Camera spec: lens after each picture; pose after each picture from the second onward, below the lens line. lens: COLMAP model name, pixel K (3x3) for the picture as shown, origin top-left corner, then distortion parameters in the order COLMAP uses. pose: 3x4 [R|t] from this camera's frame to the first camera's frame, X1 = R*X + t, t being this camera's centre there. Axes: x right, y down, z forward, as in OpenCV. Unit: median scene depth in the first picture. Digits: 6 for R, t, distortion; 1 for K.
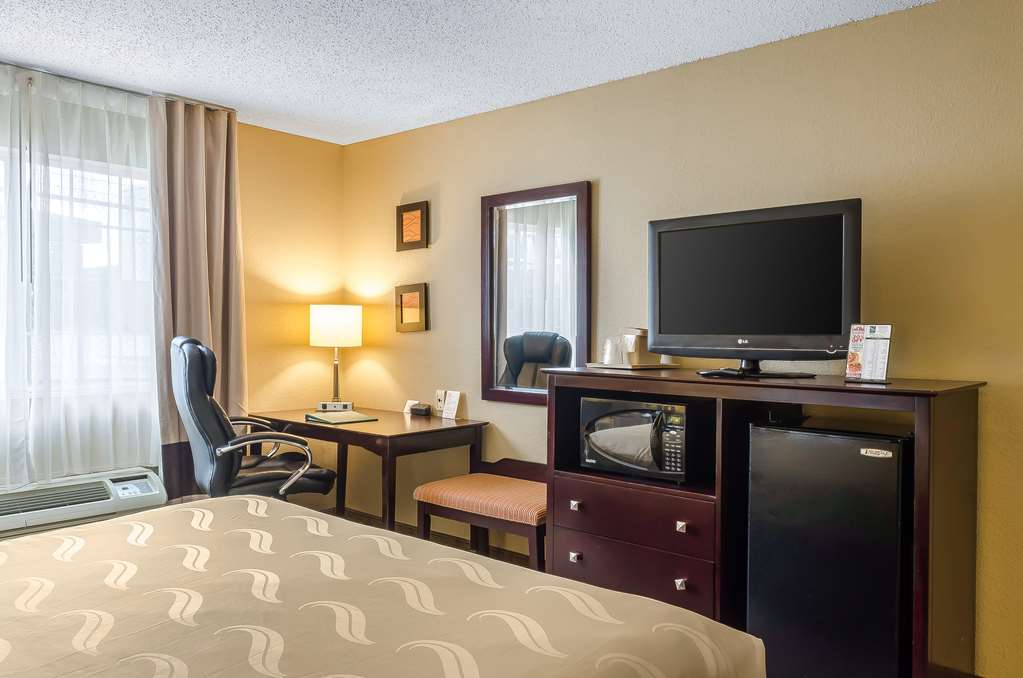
lens RADIAL K [[791.2, 0, 508.5], [0, 791.2, 341.8], [0, 0, 1]] dist [0.040605, -0.022500]
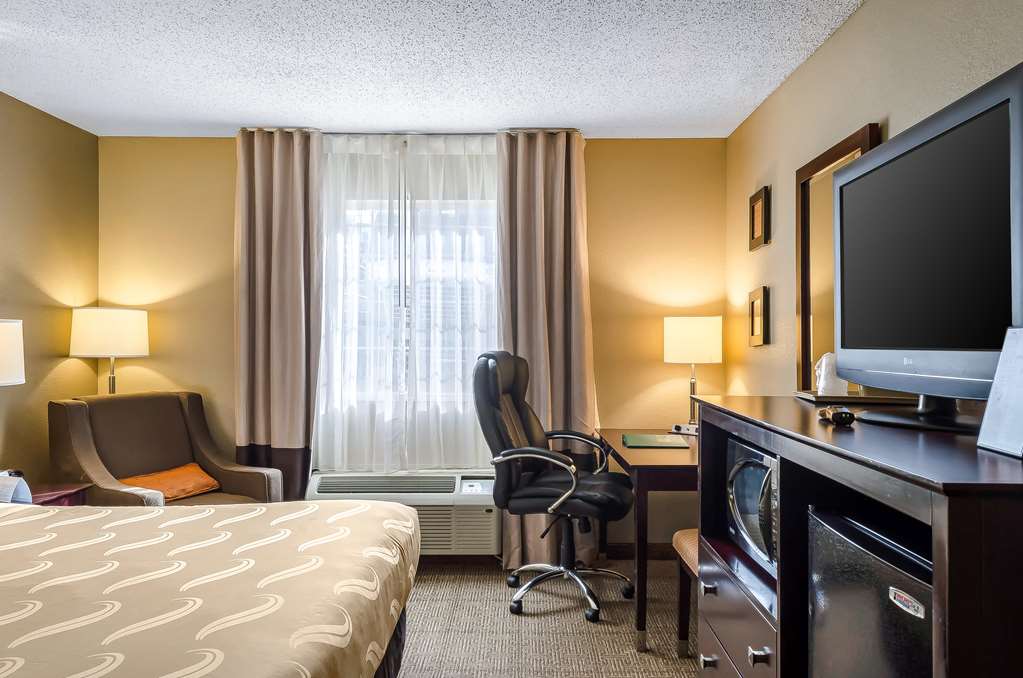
lens RADIAL K [[791.2, 0, 573.8], [0, 791.2, 339.3], [0, 0, 1]] dist [0.040605, -0.022500]
pose [[0.659916, -0.008597, -0.751290, 0.428045], [-0.009485, 0.999760, -0.019772, -0.002073], [0.751279, 0.020174, 0.659676, 0.346184]]
